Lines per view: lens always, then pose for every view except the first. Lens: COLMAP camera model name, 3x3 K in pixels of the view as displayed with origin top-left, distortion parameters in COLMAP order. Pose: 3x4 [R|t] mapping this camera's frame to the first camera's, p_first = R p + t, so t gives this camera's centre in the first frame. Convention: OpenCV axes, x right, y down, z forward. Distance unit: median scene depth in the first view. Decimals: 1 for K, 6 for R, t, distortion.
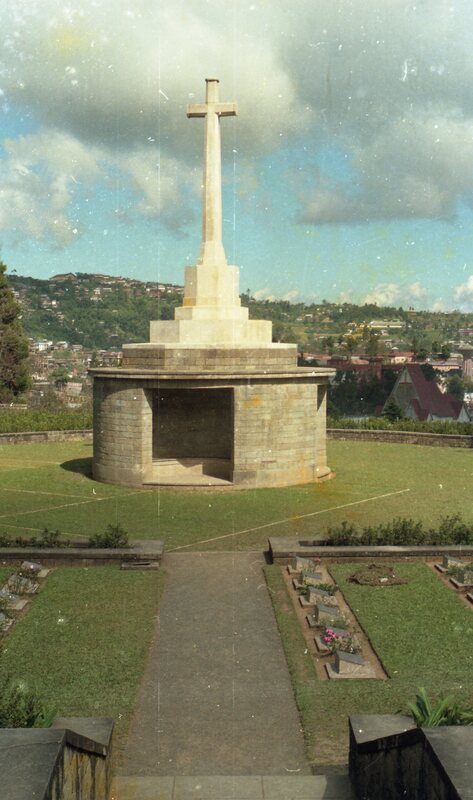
lens RADIAL K [[1181.3, 0, 236.5], [0, 1181.3, 400.0], [0, 0, 1]] dist [-0.101801, 0.072745]
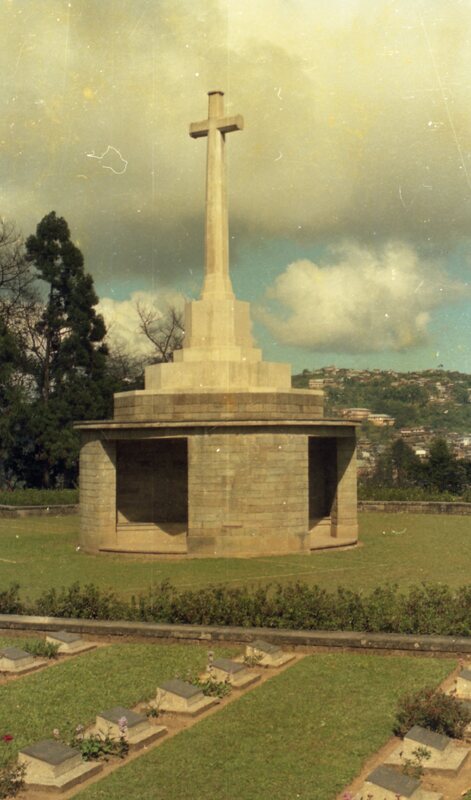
lens RADIAL K [[1181.6, 0, 235.0], [0, 1181.6, 388.0], [0, 0, 1]] dist [-0.090999, -0.038762]
pose [[0.933215, -0.022705, -0.358599, 0.318735], [-0.010149, 0.995938, -0.089470, 0.028275], [0.359174, 0.087134, 0.929194, 0.212944]]
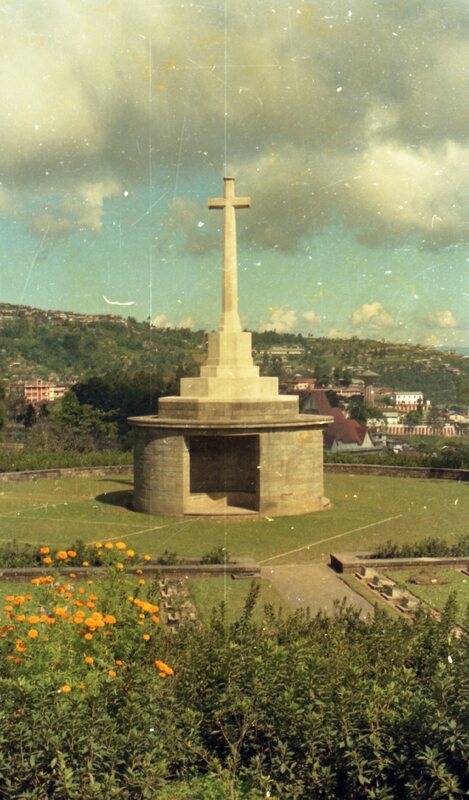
lens RADIAL K [[1181.6, 0, 234.0], [0, 1181.6, 388.0], [0, 0, 1]] dist [-0.090999, -0.038762]
pose [[0.996370, -0.008303, 0.084724, -0.126010], [0.011020, 0.999438, -0.031643, -0.019378], [-0.084413, 0.032462, 0.995902, -0.211435]]
